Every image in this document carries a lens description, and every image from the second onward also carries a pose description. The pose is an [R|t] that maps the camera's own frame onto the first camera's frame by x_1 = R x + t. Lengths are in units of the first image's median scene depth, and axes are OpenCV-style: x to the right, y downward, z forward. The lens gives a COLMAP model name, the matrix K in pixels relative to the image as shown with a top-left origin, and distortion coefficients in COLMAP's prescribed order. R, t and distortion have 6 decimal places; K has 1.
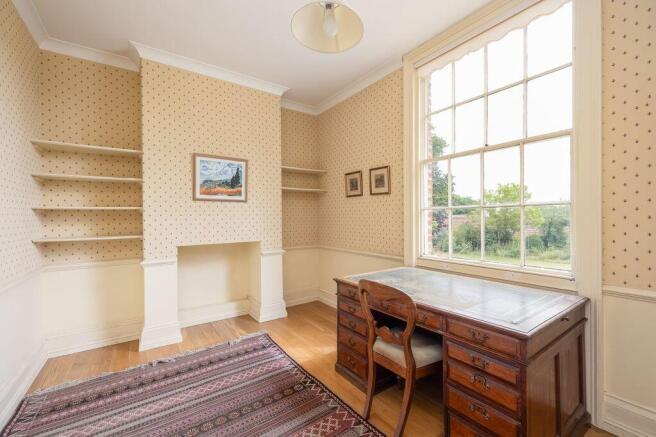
lens RADIAL K [[277.0, 0, 328.0], [0, 277.0, 218.5], [0, 0, 1]] dist [0.001183, 0.000072]
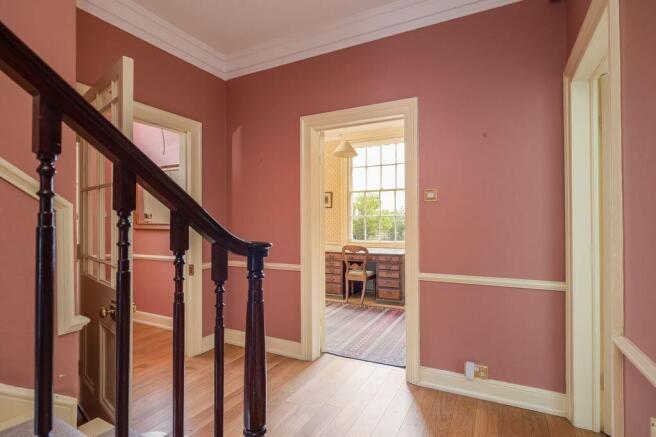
lens RADIAL K [[338.7, 0, 328.0], [0, 338.7, 218.5], [0, 0, 1]] dist [-0.000544, -0.000014]
pose [[0.884225, 0.001552, 0.467059, -1.139824], [0.007677, 0.999811, -0.017856, 0.026255], [-0.466999, 0.019374, 0.884046, -1.271480]]
